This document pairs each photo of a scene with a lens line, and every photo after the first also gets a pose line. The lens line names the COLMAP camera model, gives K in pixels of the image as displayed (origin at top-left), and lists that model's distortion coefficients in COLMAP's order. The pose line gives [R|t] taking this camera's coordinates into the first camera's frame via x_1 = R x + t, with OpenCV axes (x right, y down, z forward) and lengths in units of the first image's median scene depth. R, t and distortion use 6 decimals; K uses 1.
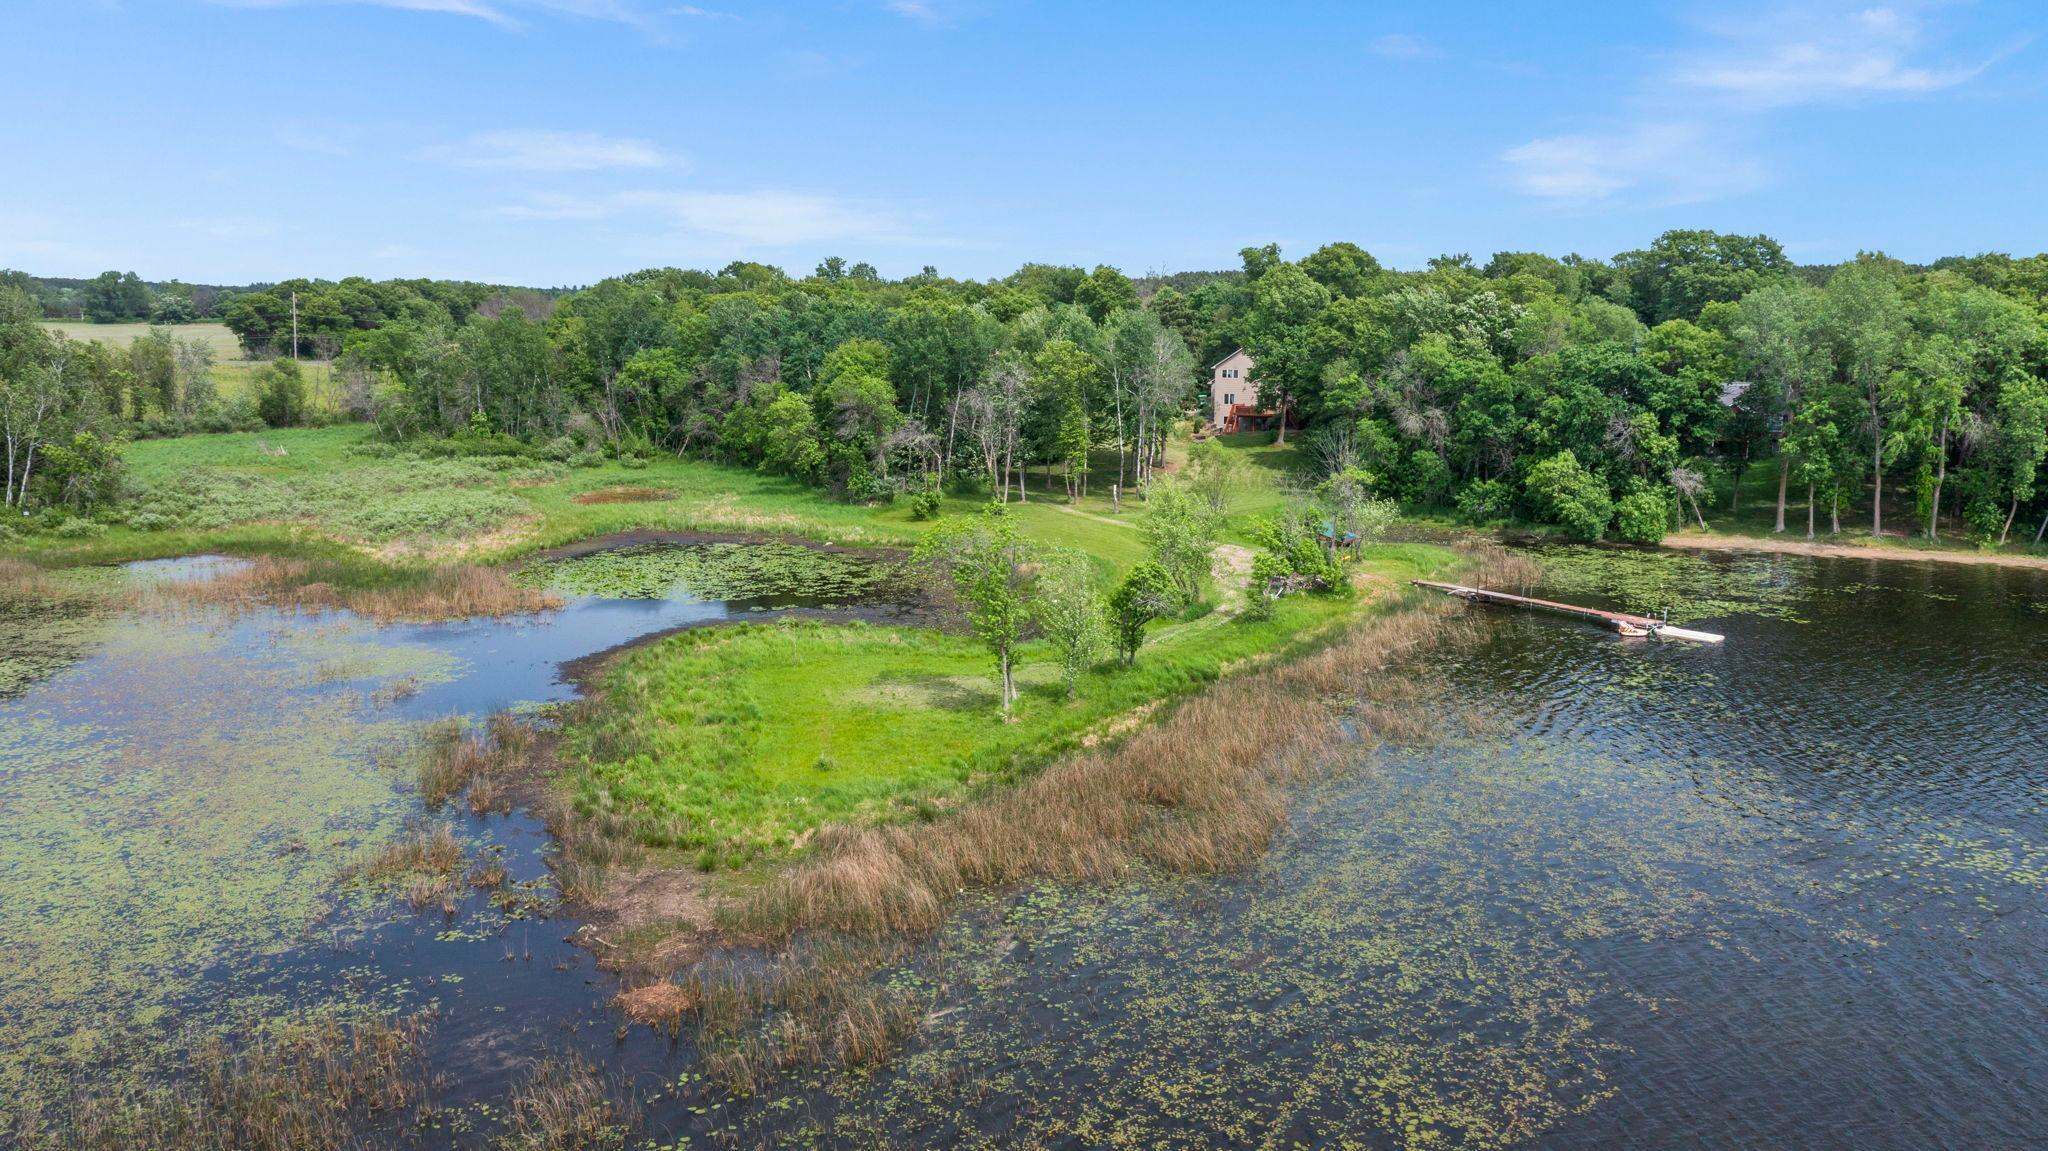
lens RADIAL K [[1622.9, 0, 1031.8], [0, 1622.9, 524.6], [0, 0, 1]] dist [0.000557, 0.002656]
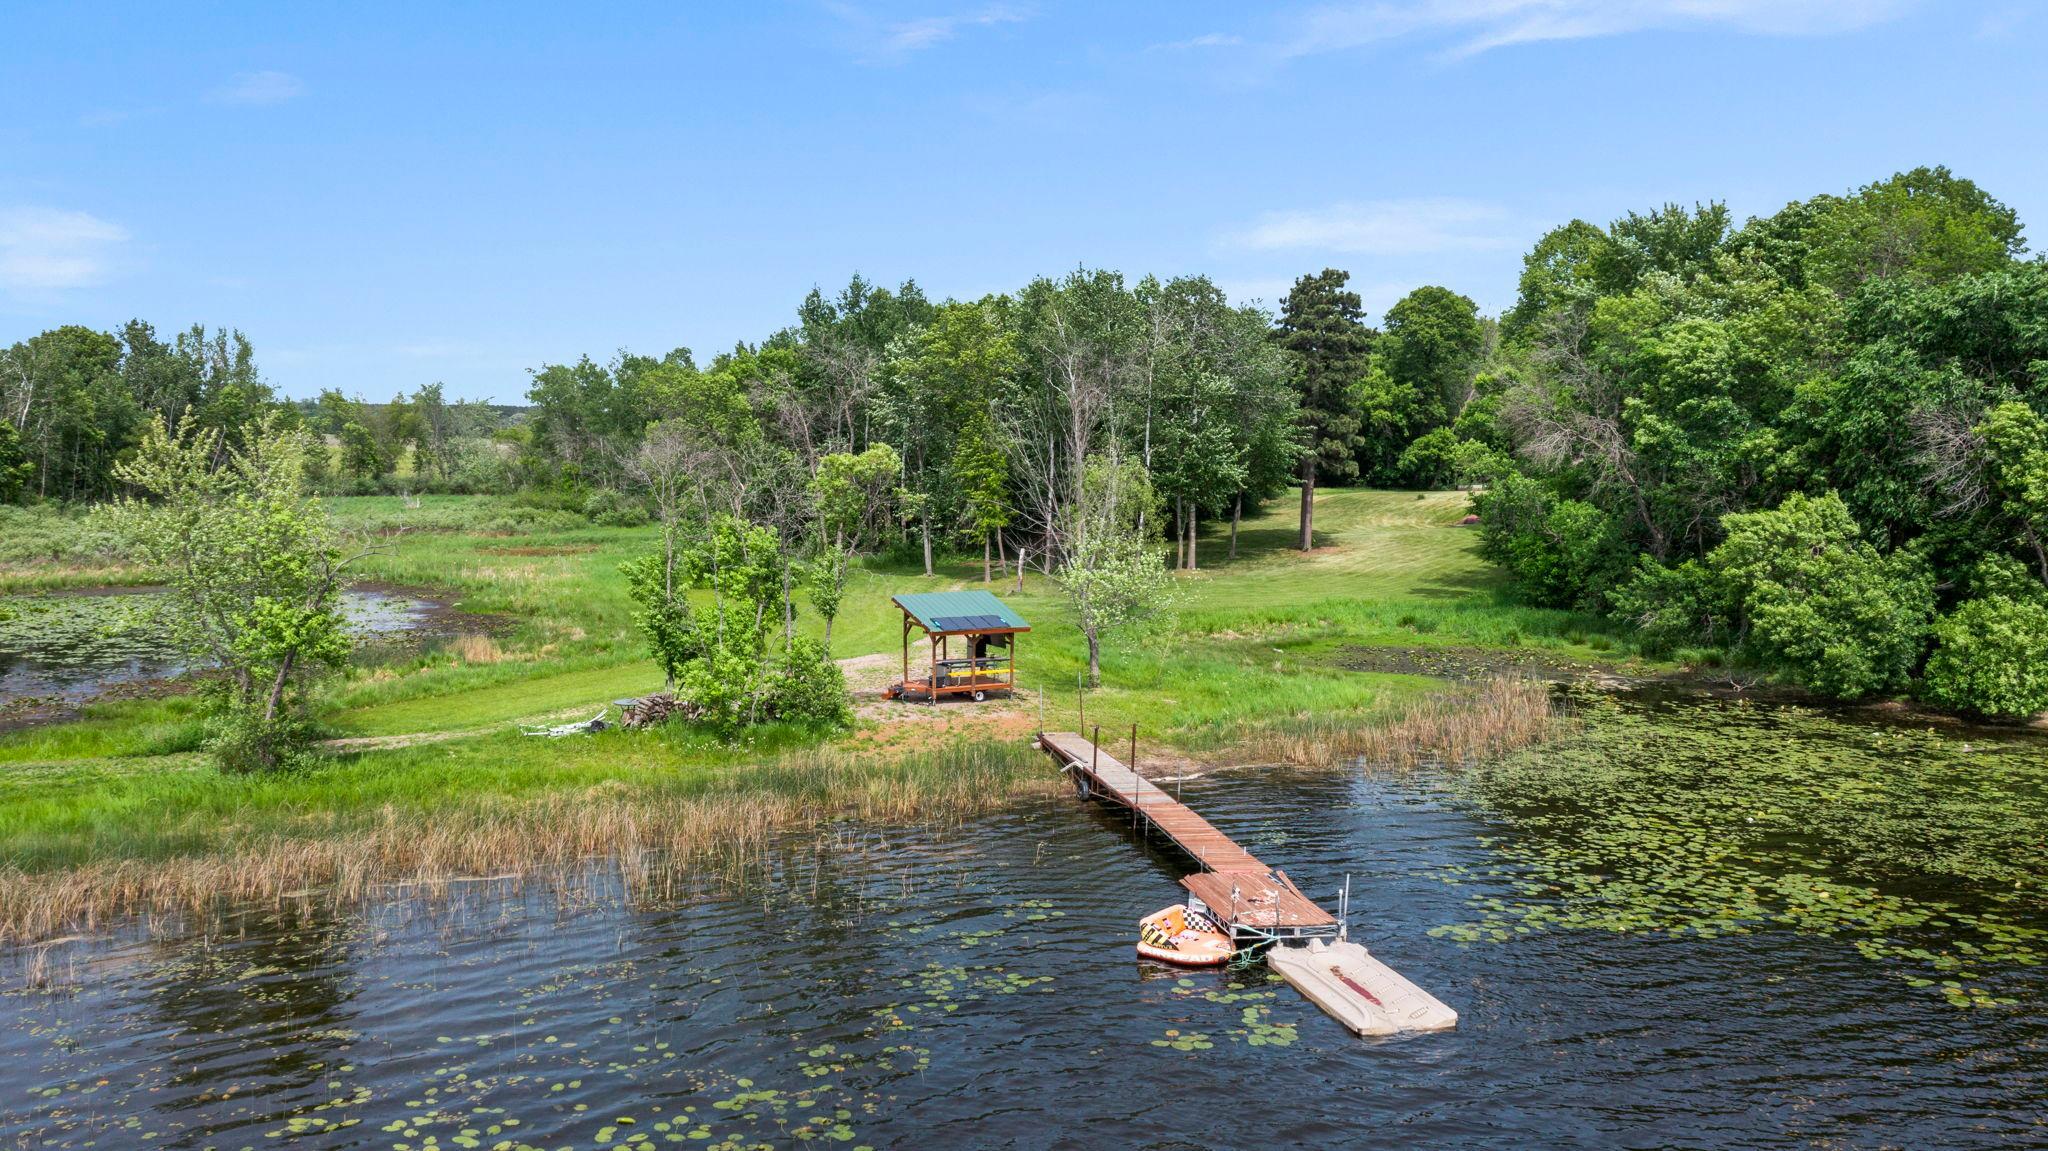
lens RADIAL K [[1622.9, 0, 1031.8], [0, 1622.9, 524.6], [0, 0, 1]] dist [0.000557, 0.002656]
pose [[0.889844, 0.030400, -0.455250, 0.332292], [-0.072740, 0.994468, -0.075772, 0.011154], [0.450428, 0.100540, 0.887134, 0.507858]]
